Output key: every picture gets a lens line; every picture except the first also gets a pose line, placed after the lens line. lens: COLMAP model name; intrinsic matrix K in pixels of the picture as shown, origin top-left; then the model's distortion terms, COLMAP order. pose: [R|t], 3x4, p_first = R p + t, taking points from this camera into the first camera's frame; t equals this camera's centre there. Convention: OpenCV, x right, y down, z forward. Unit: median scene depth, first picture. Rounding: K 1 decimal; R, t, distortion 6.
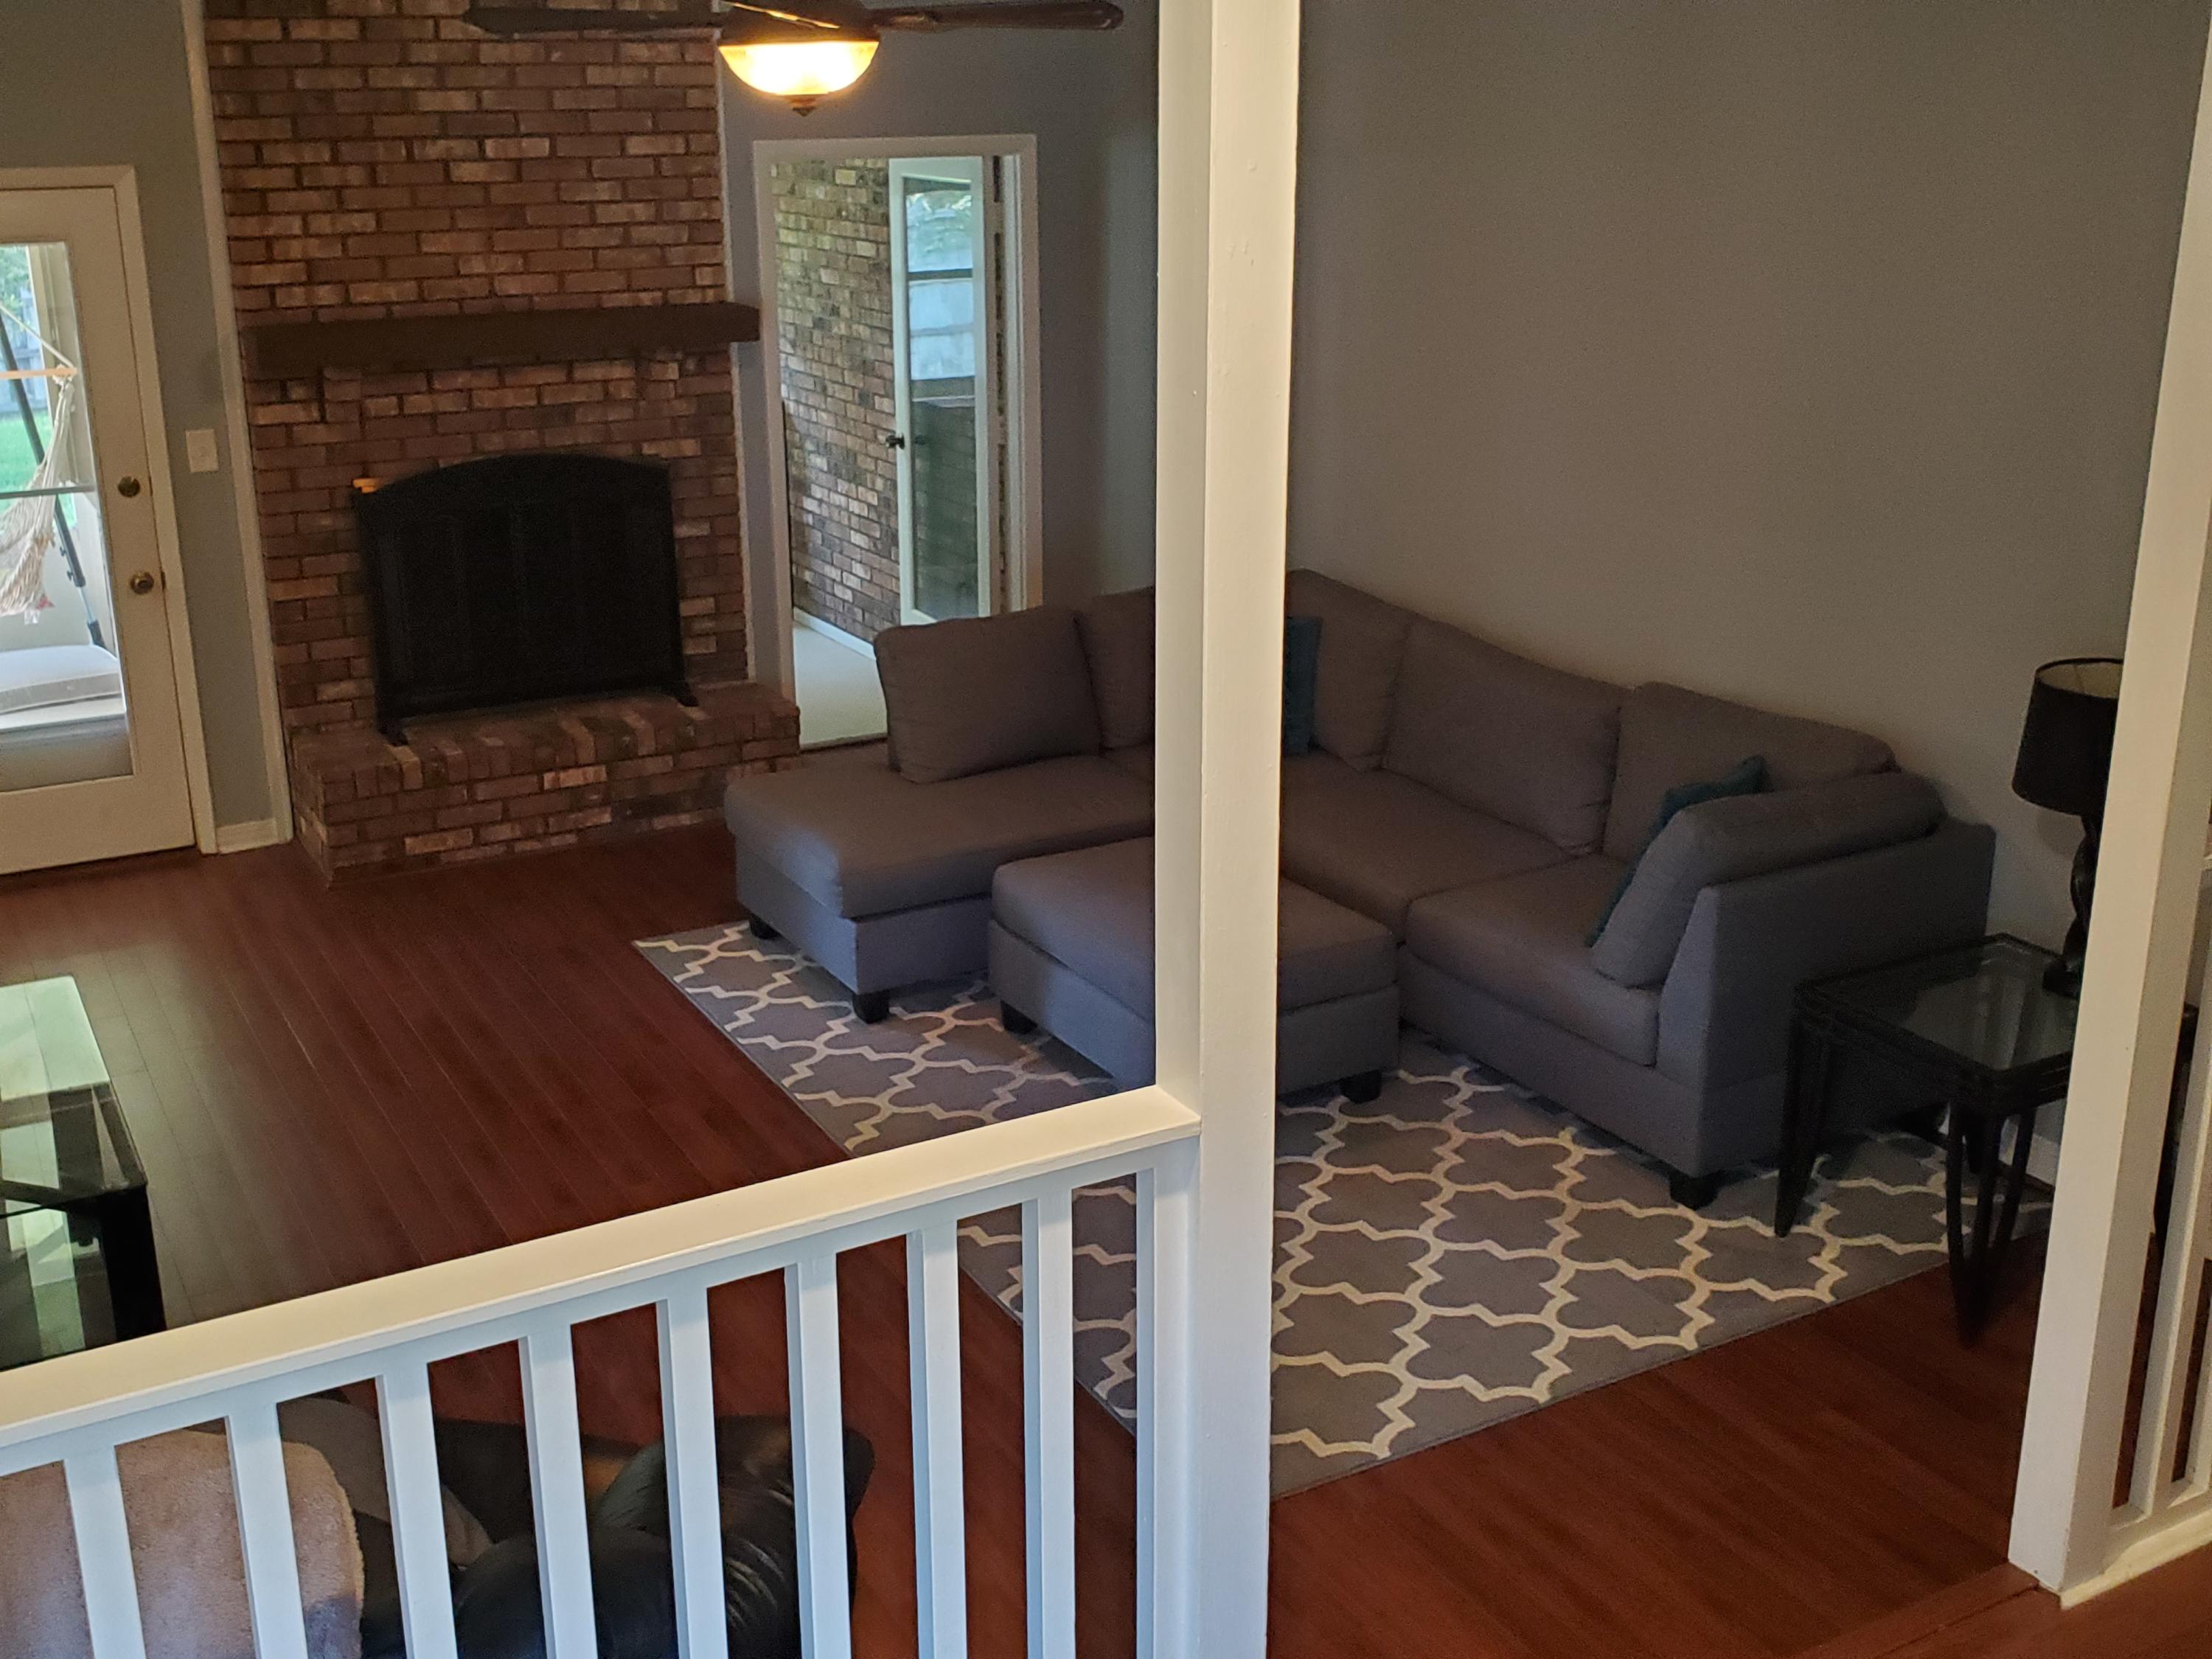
lens RADIAL K [[2276.2, 0, 1104.0], [0, 2276.2, 840.2], [0, 0, 1]] dist [0.012608, 0.000000]
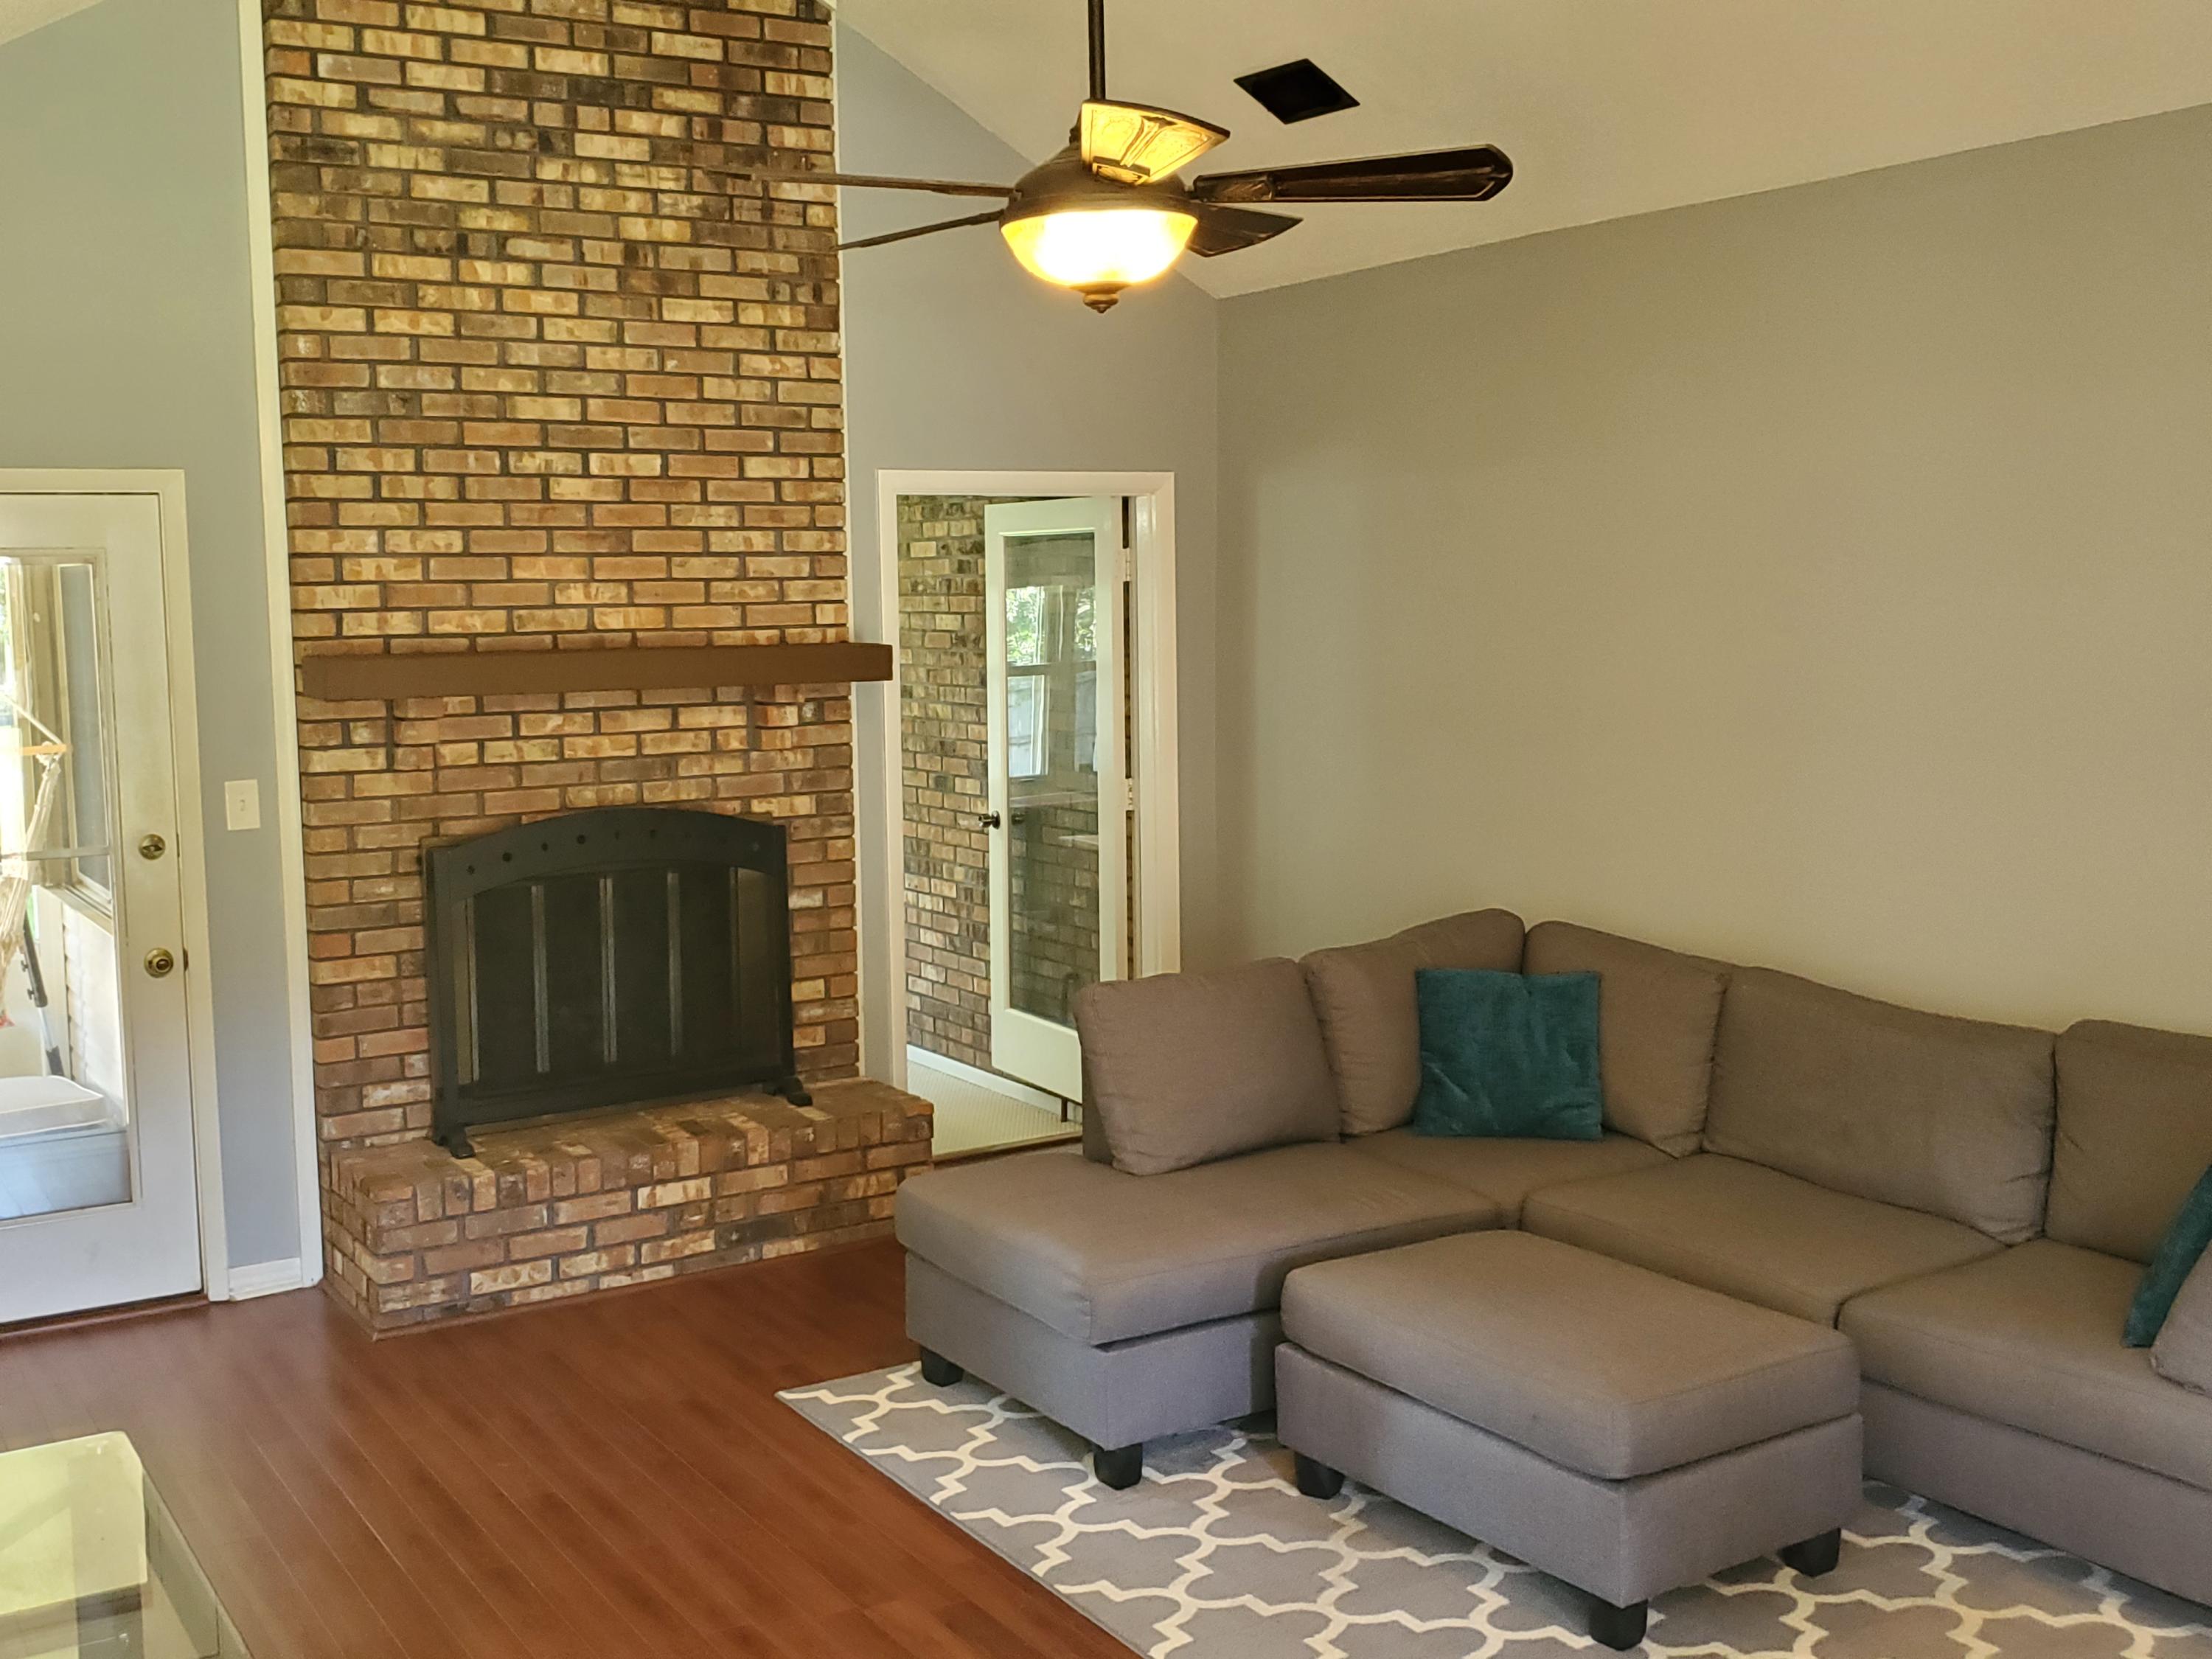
lens RADIAL K [[2276.2, 0, 1169.7], [0, 2276.2, 863.0], [0, 0, 1]] dist [0.012608, 0.000000]
pose [[0.998054, -0.016081, 0.060253, -0.105538], [0.027068, 0.982129, -0.186253, 0.013659], [-0.056181, 0.187521, 0.980653, 0.165652]]
